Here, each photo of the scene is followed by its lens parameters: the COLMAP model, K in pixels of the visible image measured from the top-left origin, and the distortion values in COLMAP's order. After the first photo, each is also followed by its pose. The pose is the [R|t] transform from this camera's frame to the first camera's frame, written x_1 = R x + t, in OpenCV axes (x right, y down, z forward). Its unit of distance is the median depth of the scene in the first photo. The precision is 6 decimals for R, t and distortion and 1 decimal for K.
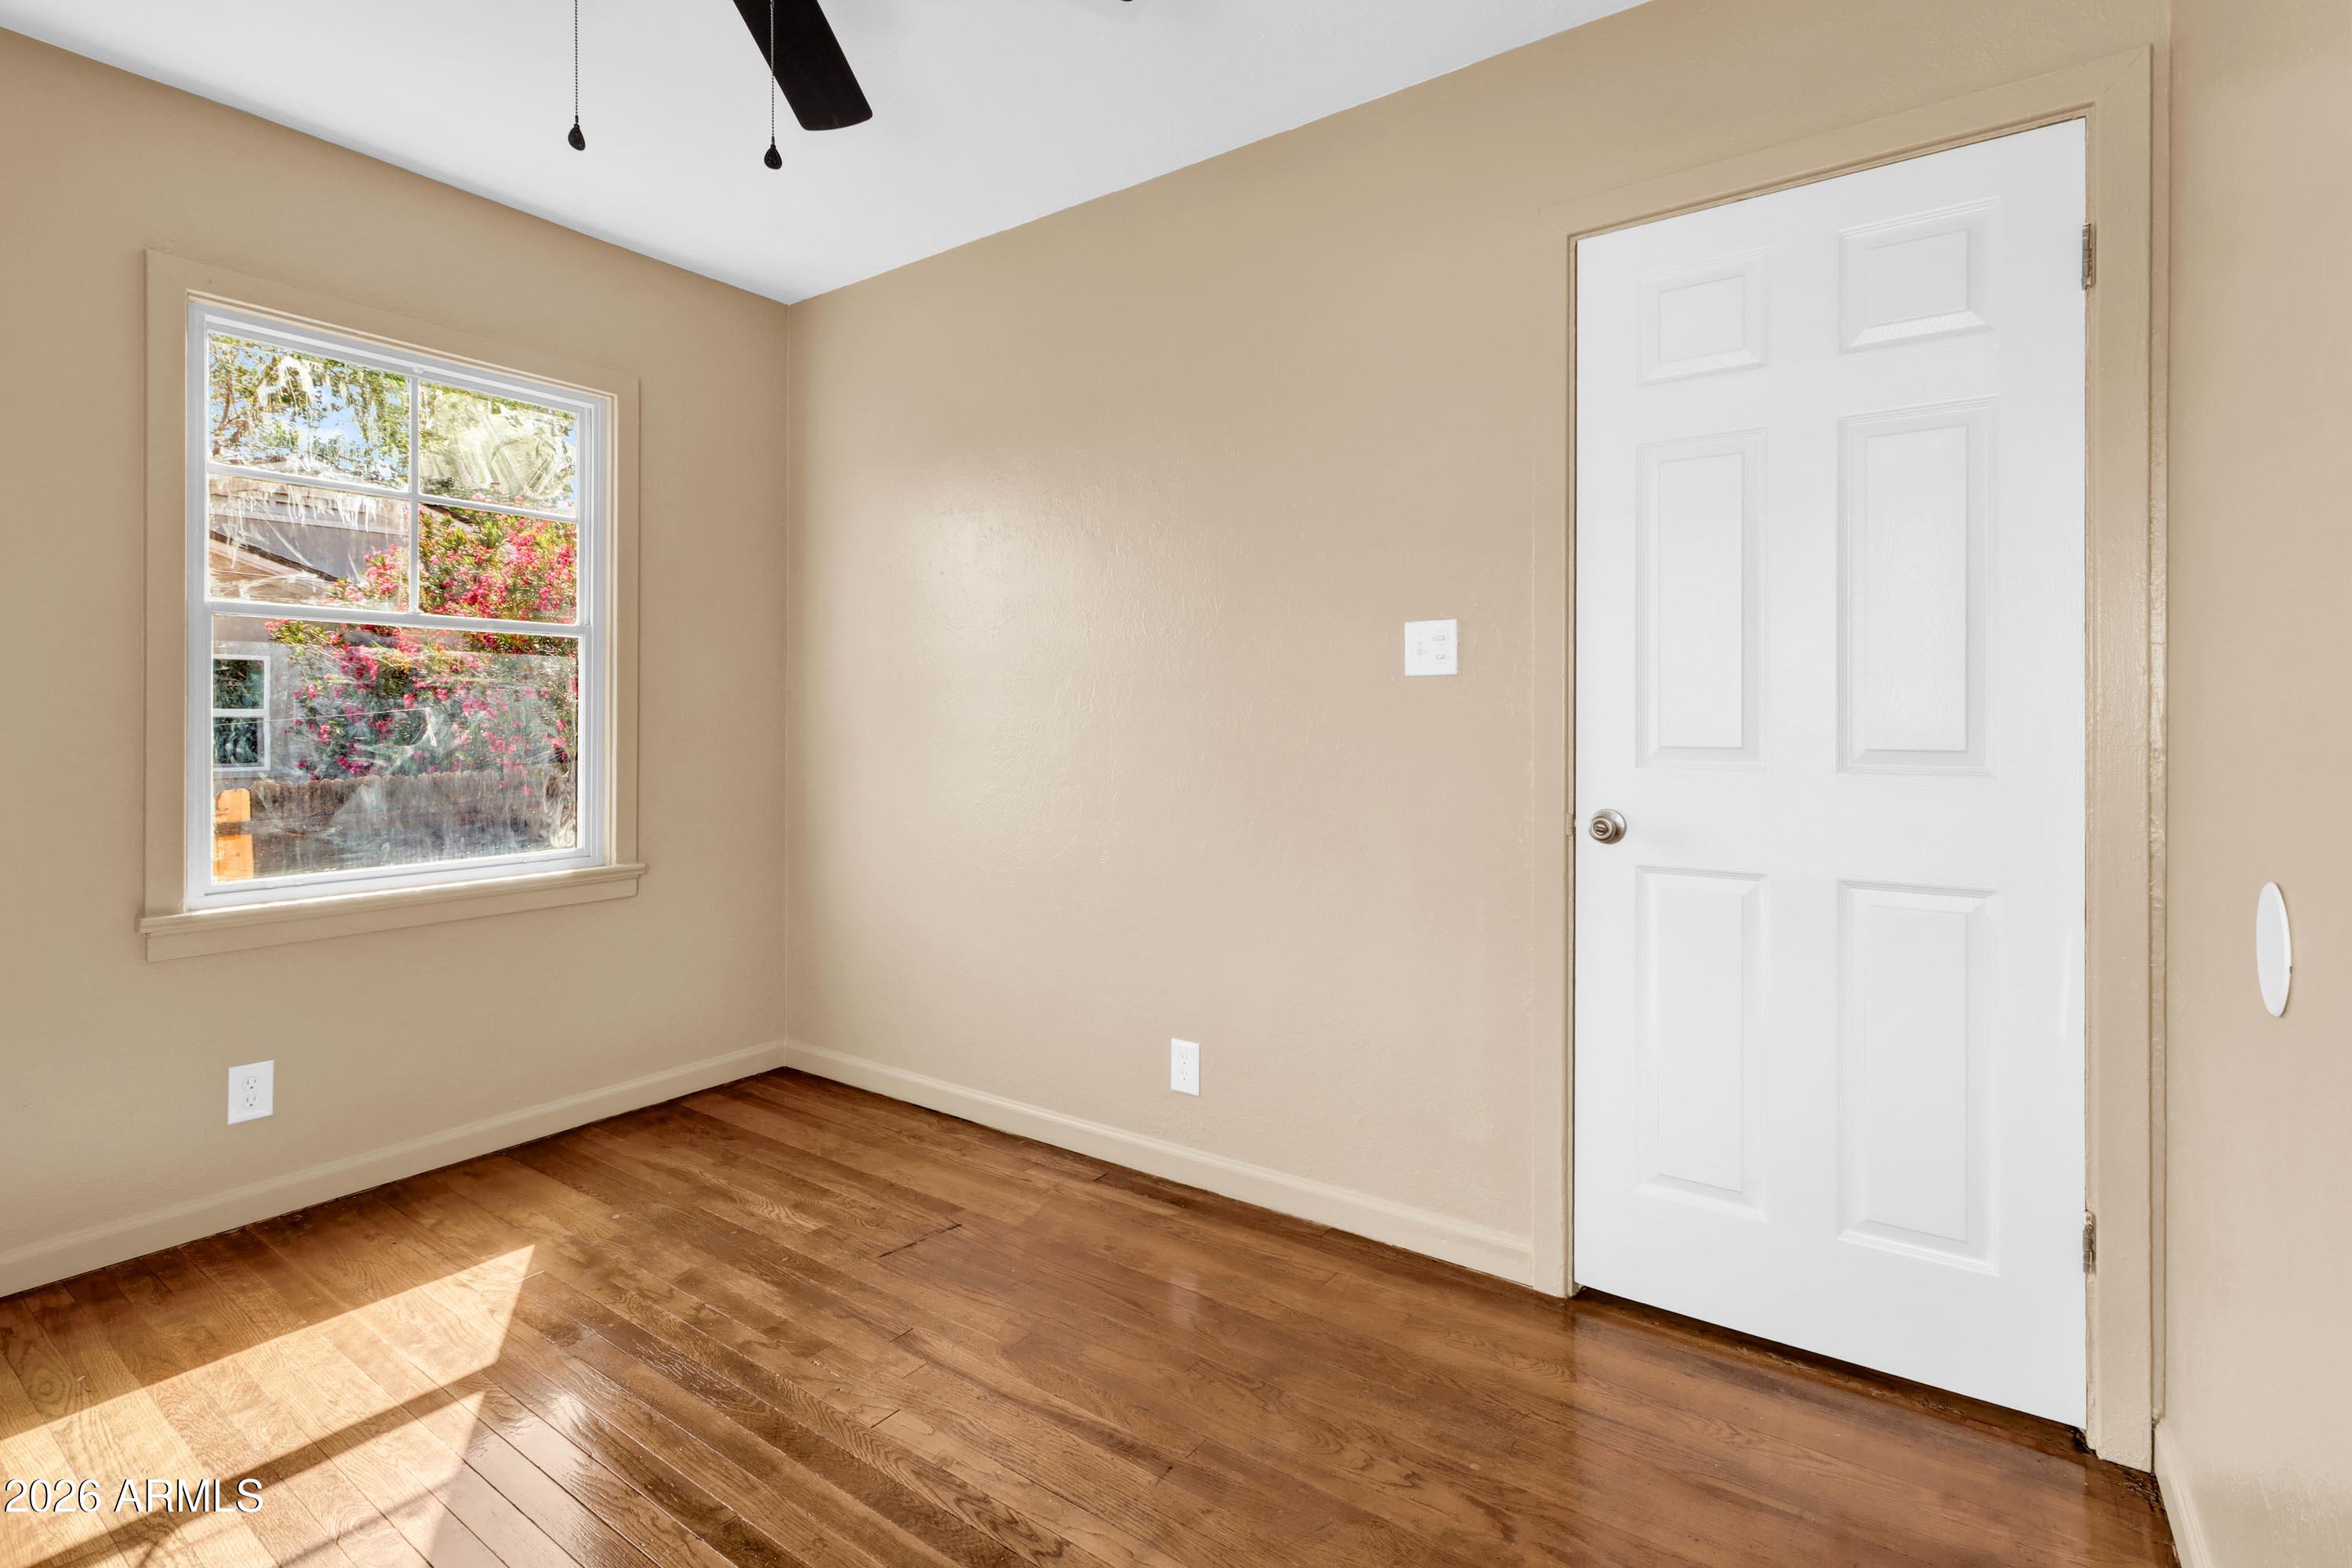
lens RADIAL K [[1102.9, 0, 1174.9], [0, 1102.9, 750.1], [0, 0, 1]] dist [-0.002970, -0.001832]
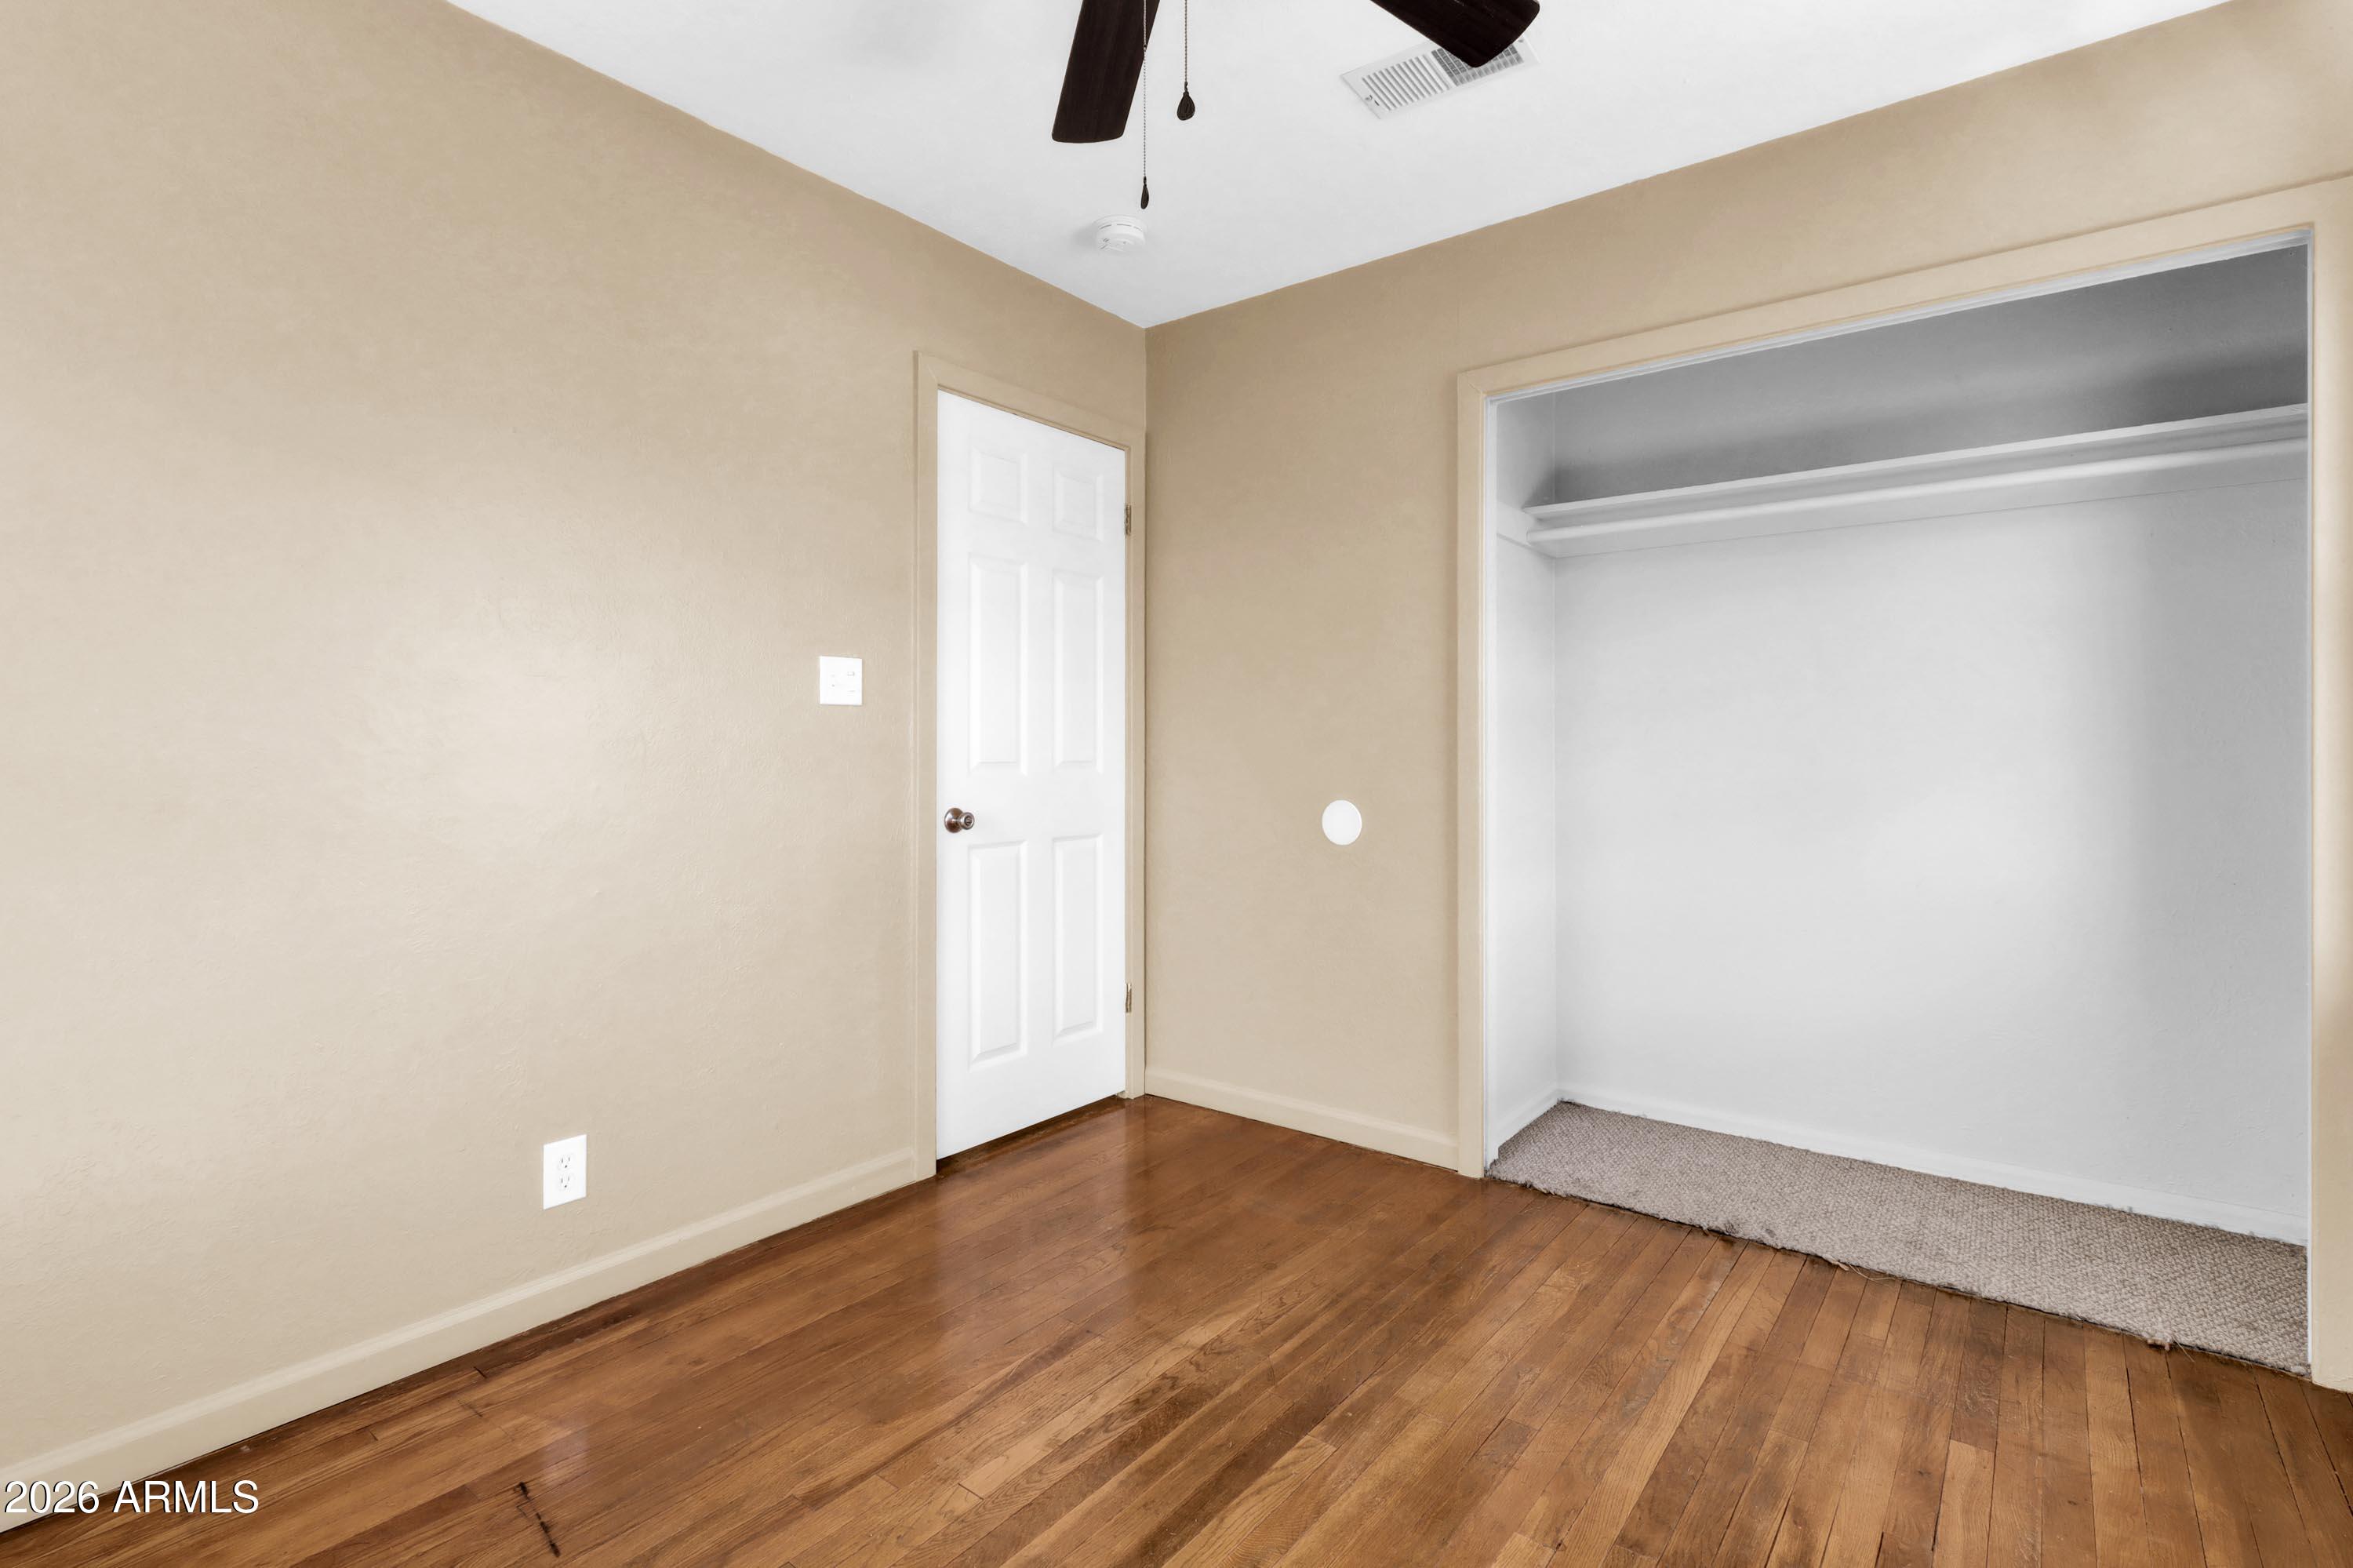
lens RADIAL K [[1103.4, 0, 1175.4], [0, 1103.4, 750.1], [0, 0, 1]] dist [-0.002970, -0.001832]
pose [[0.053470, -0.006551, 0.998548, -0.969764], [0.029774, 0.999544, 0.004963, -0.016879], [-0.998126, 0.029465, 0.053640, 0.622041]]
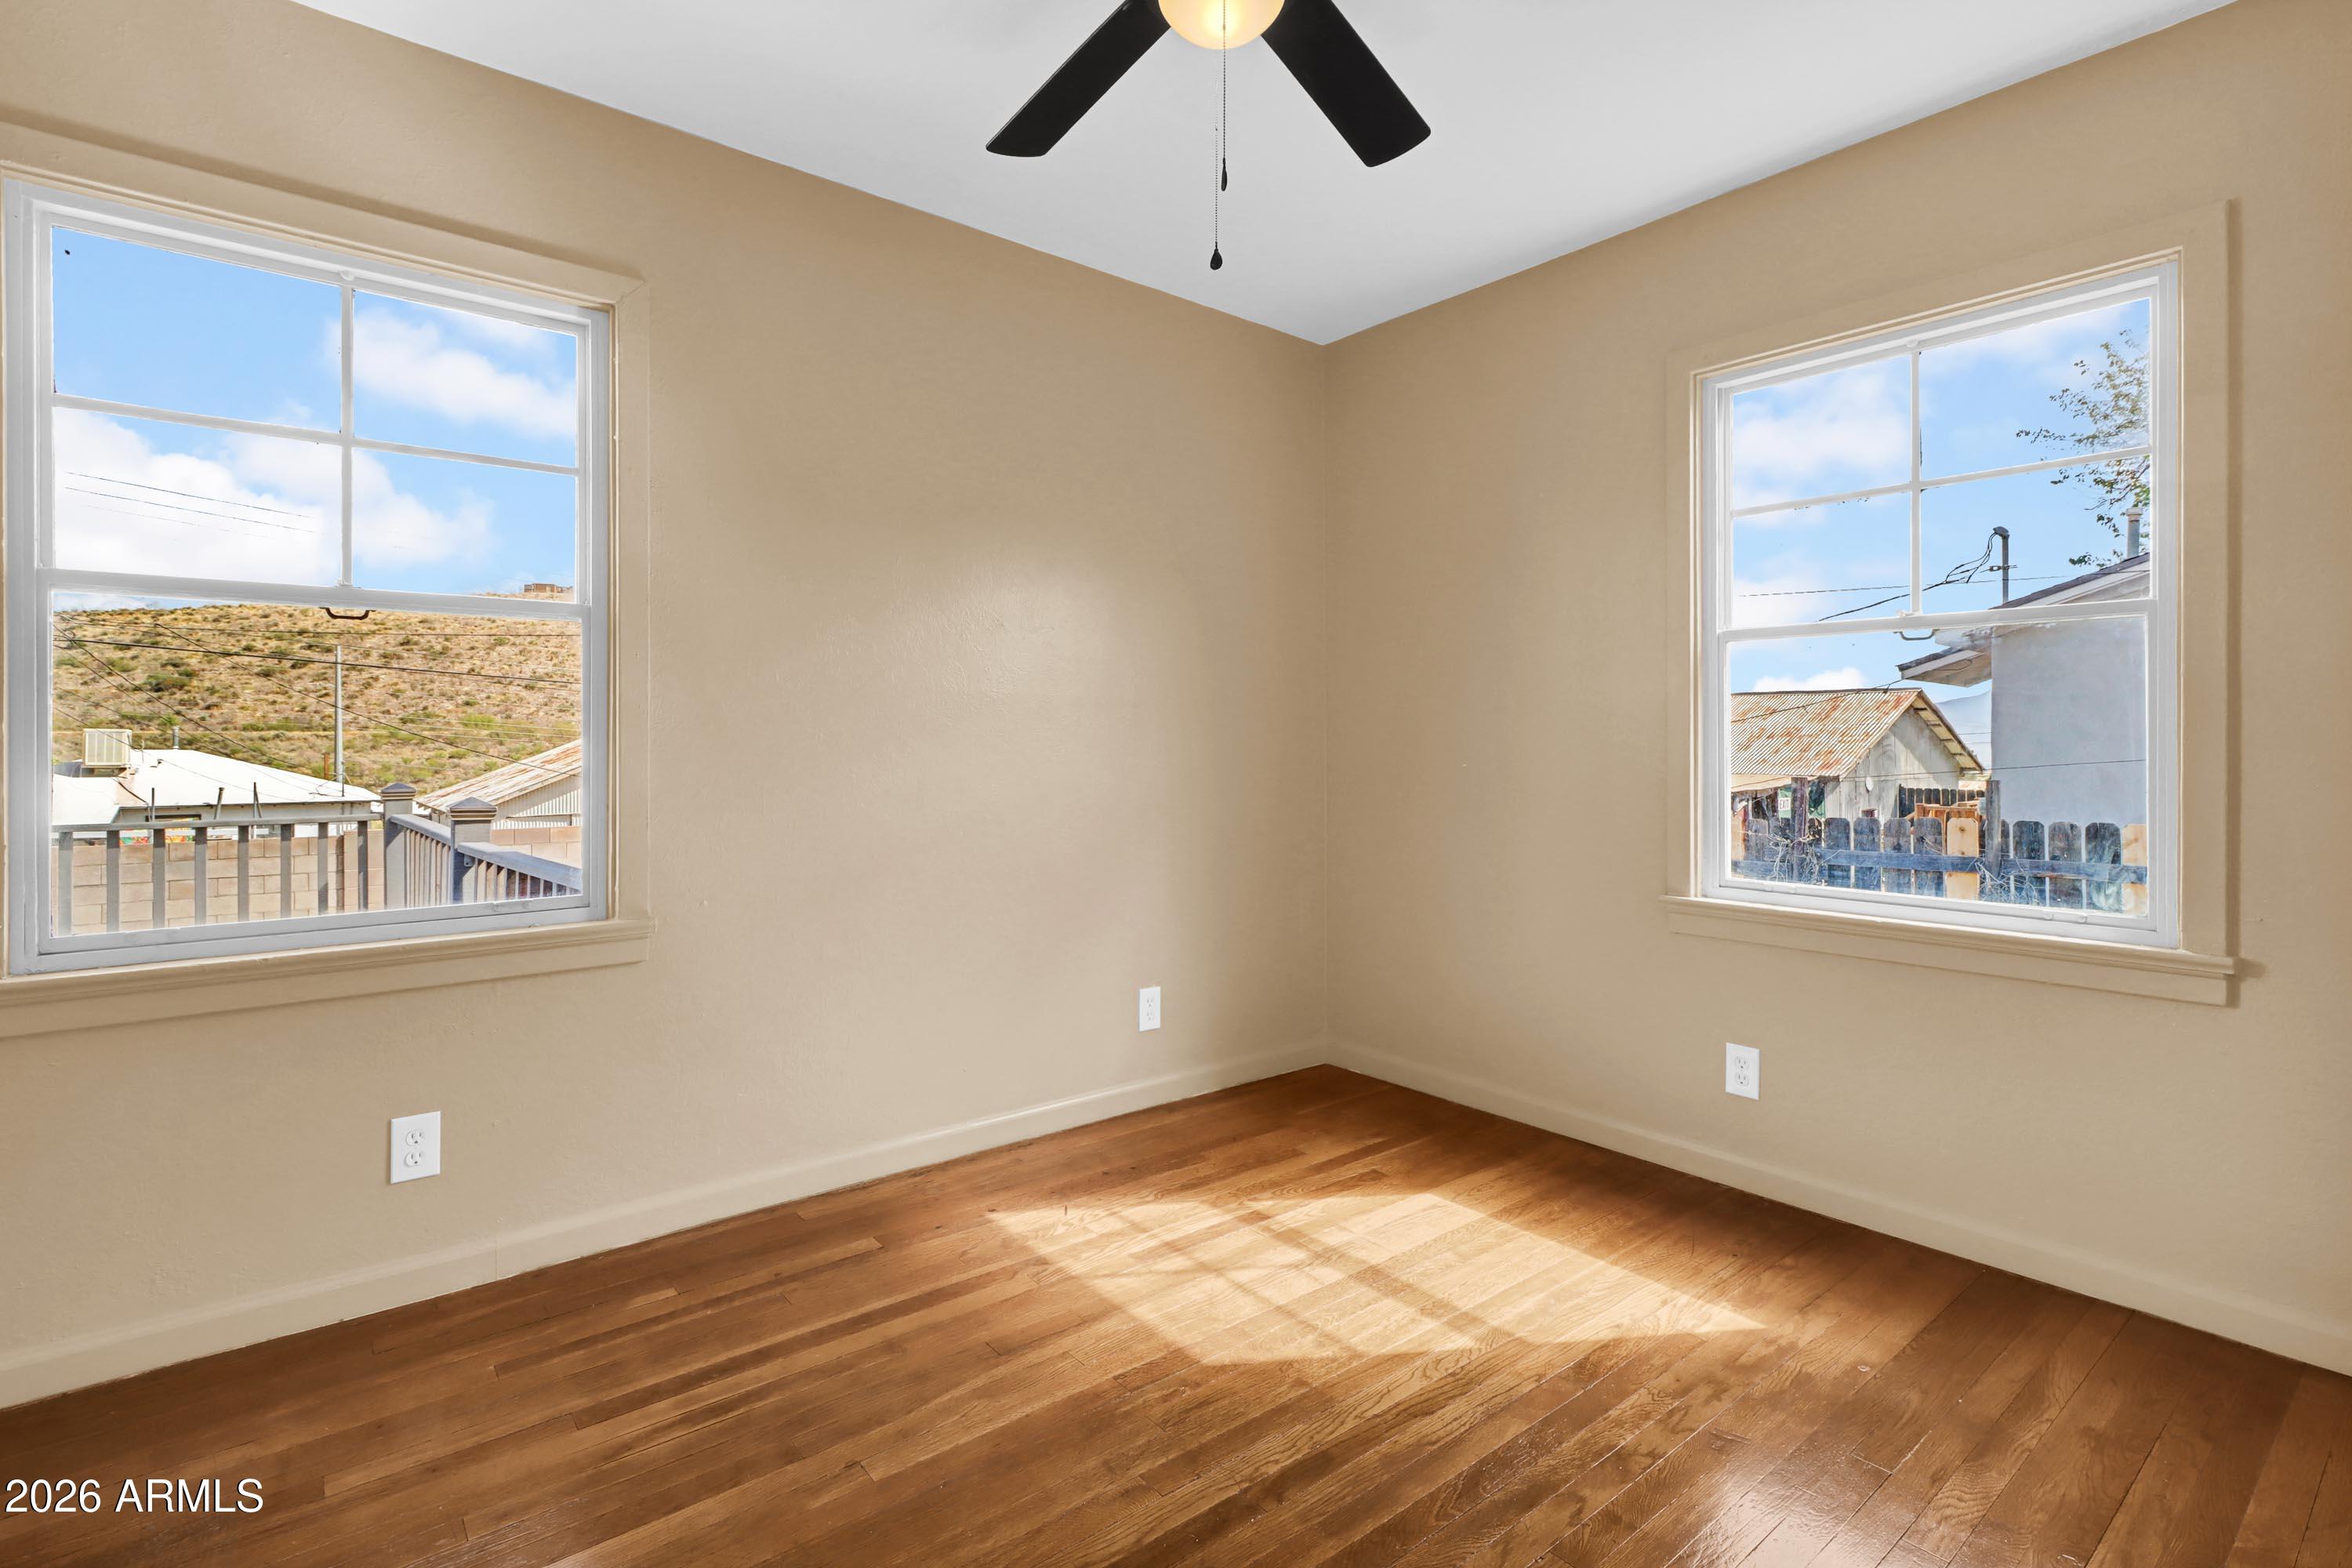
lens RADIAL K [[1102.9, 0, 1174.9], [0, 1102.9, 750.1], [0, 0, 1]] dist [-0.002970, -0.001832]
pose [[-0.268527, 0.012917, -0.963185, 0.429943], [-0.029492, 0.999331, 0.021624, -0.020890], [0.962820, 0.034212, -0.267967, 0.839681]]
